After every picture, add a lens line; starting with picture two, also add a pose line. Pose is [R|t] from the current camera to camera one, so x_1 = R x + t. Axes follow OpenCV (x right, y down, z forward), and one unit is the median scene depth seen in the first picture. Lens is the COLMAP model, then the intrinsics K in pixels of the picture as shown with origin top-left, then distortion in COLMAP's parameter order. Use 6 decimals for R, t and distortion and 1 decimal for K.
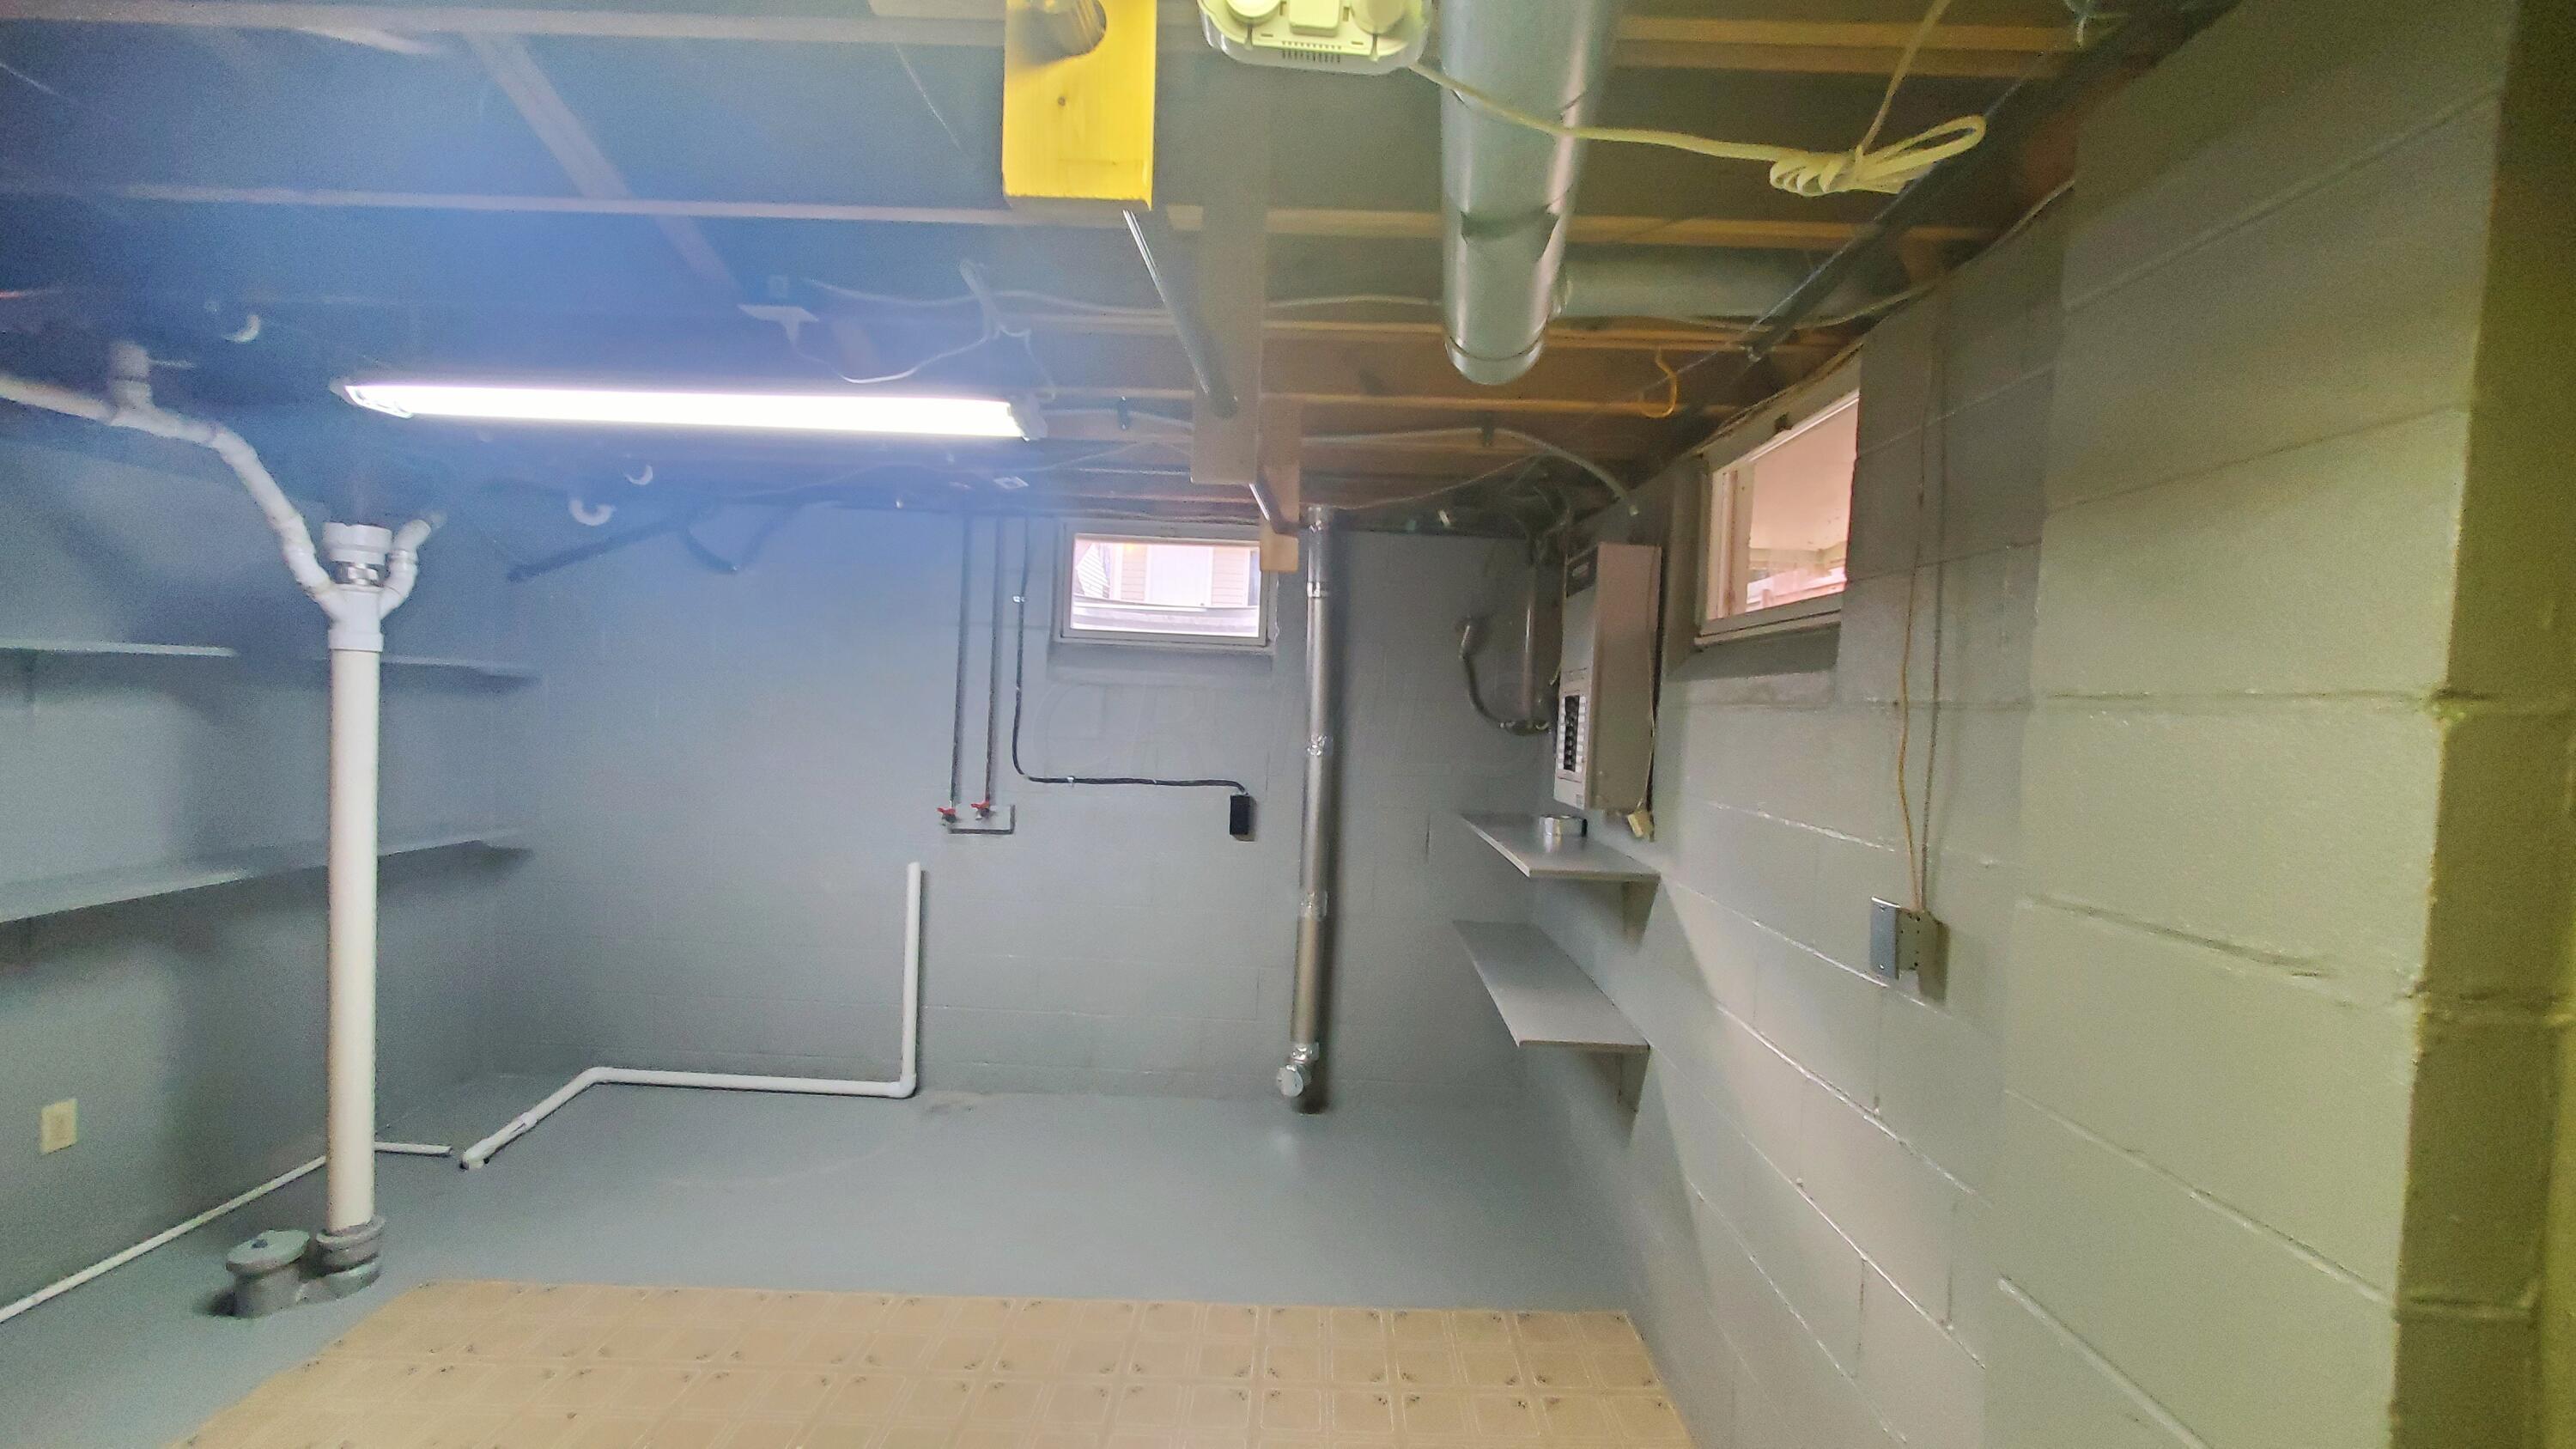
lens RADIAL K [[1006.7, 0, 1287.1], [0, 1006.7, 732.3], [0, 0, 1]] dist [-0.002674, -0.001161]
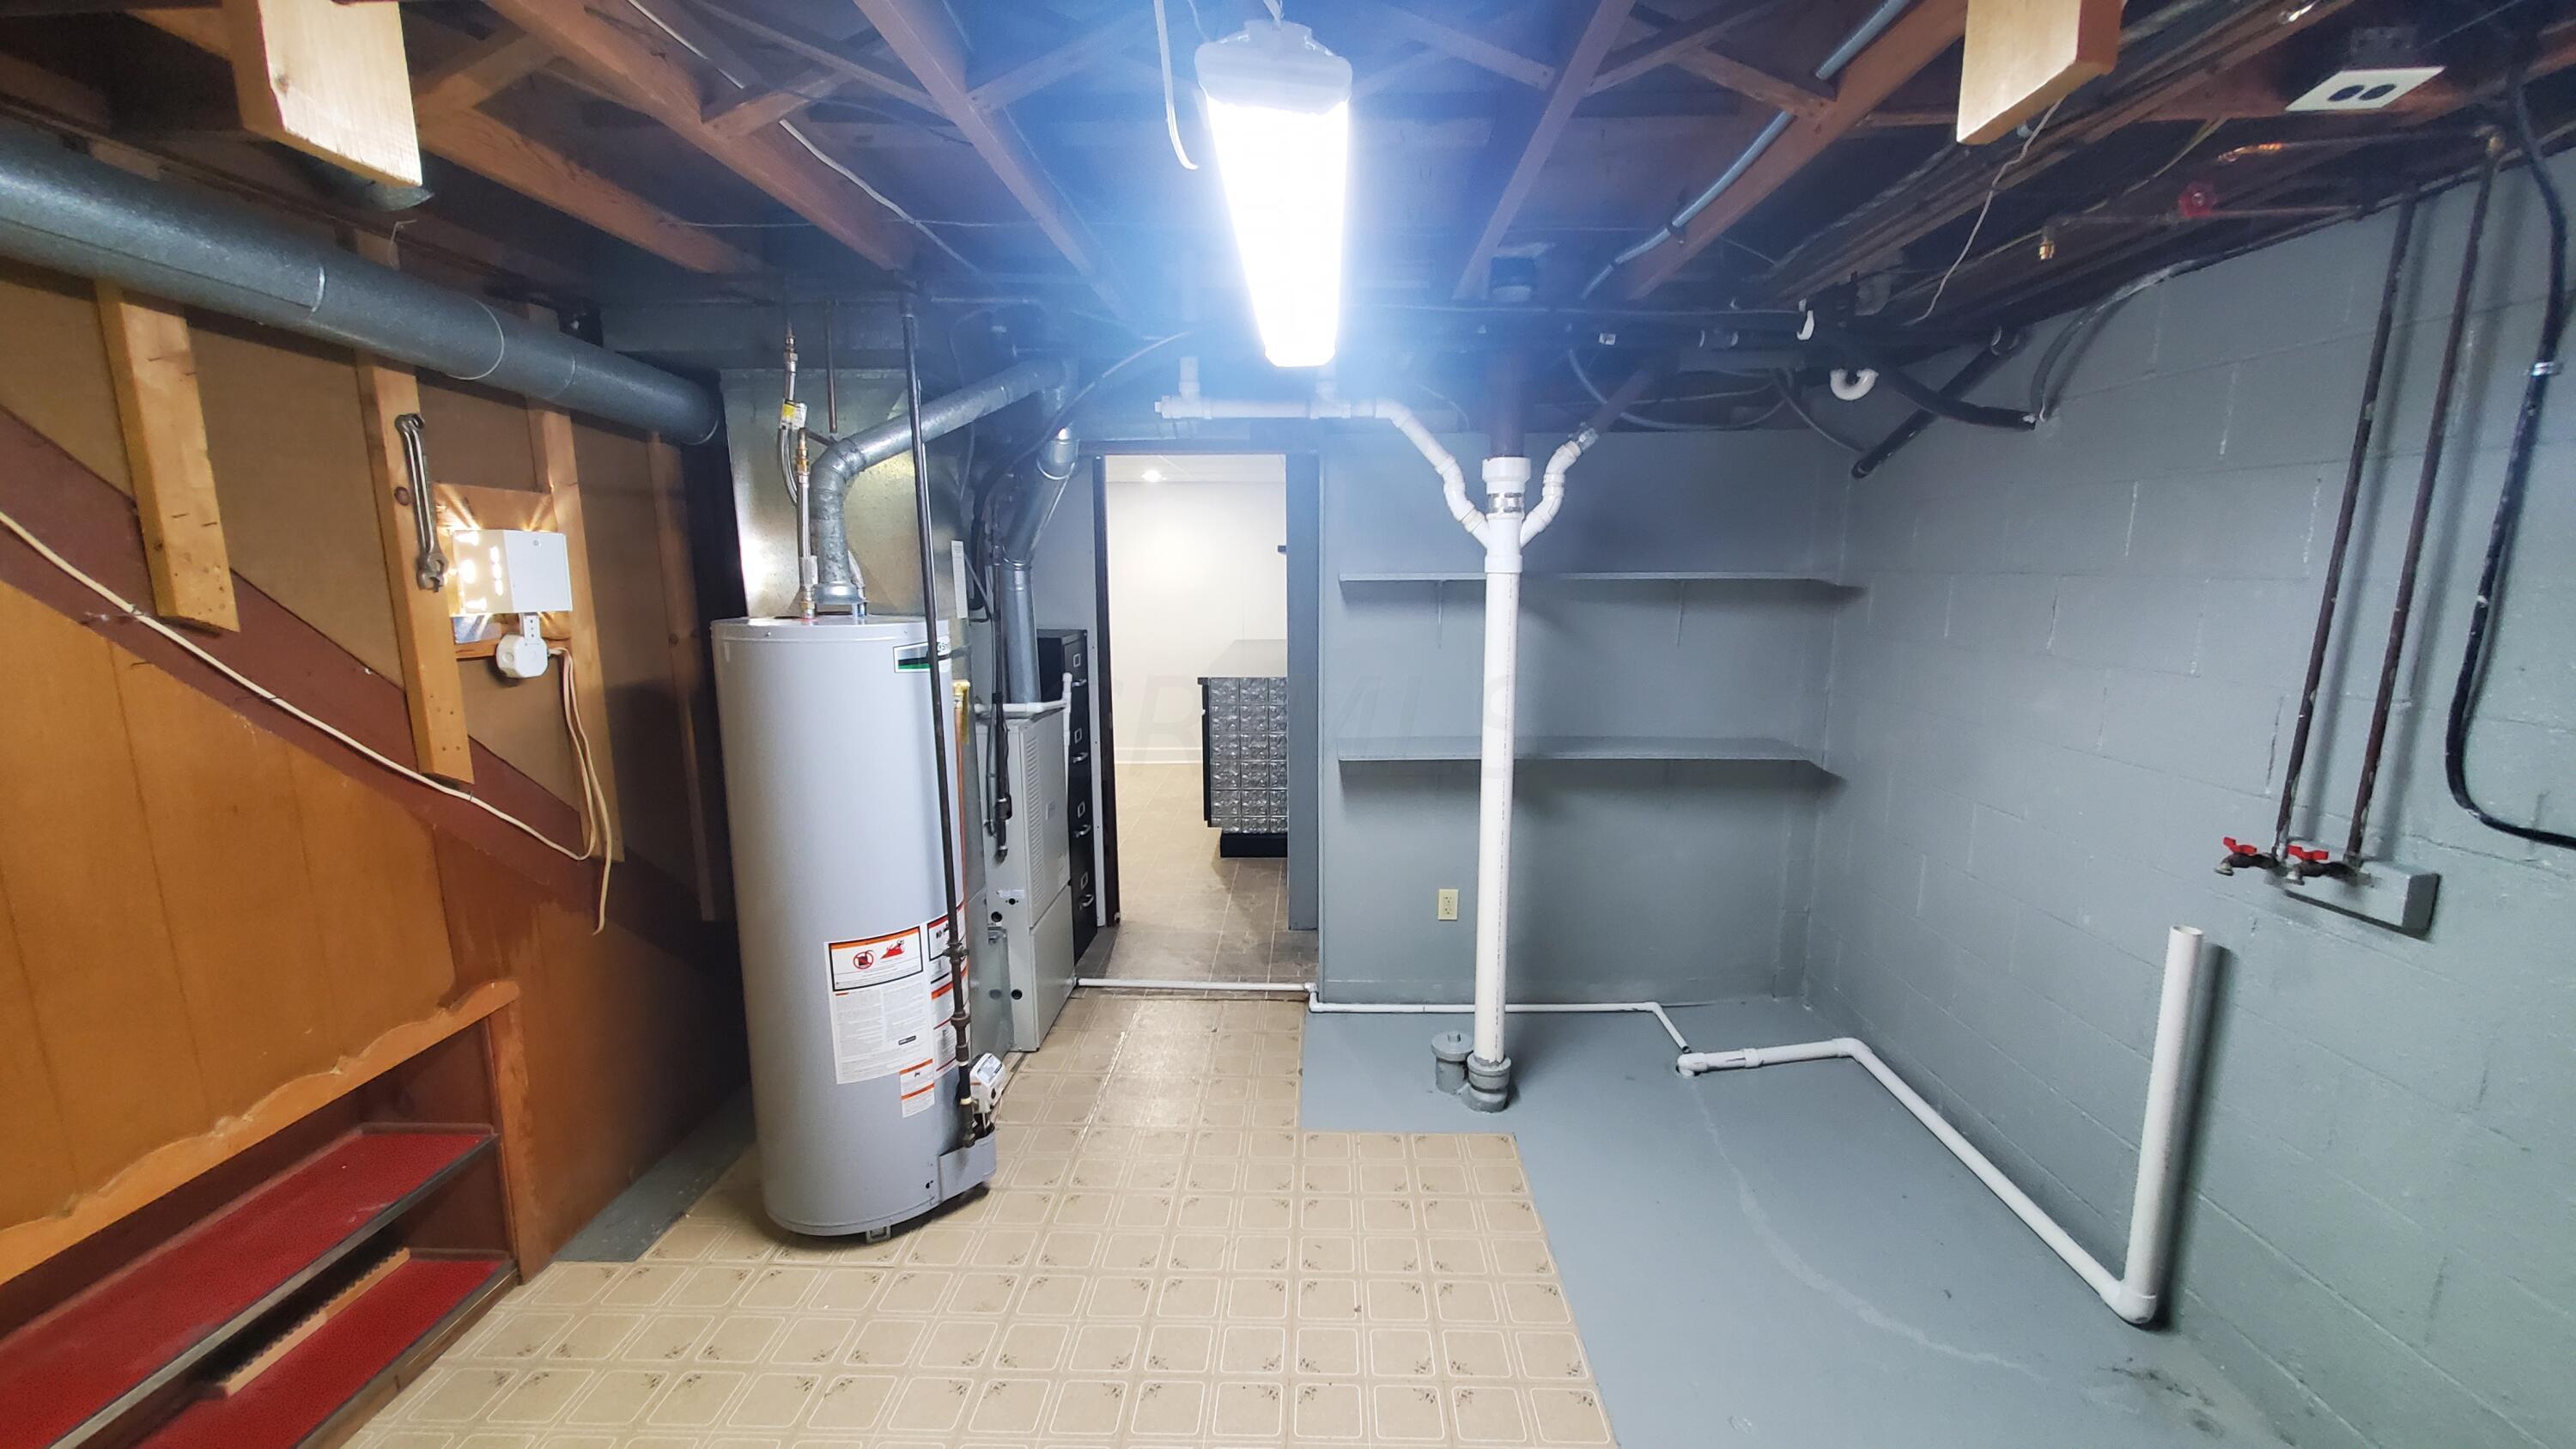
lens RADIAL K [[1006.7, 0, 1287.7], [0, 1006.7, 738.0], [0, 0, 1]] dist [-0.002674, -0.001161]
pose [[0.002309, 0.132871, -0.991131, 0.207511], [-0.028385, 0.990743, 0.132752, -0.040092], [0.999594, 0.027827, 0.006059, 0.737436]]
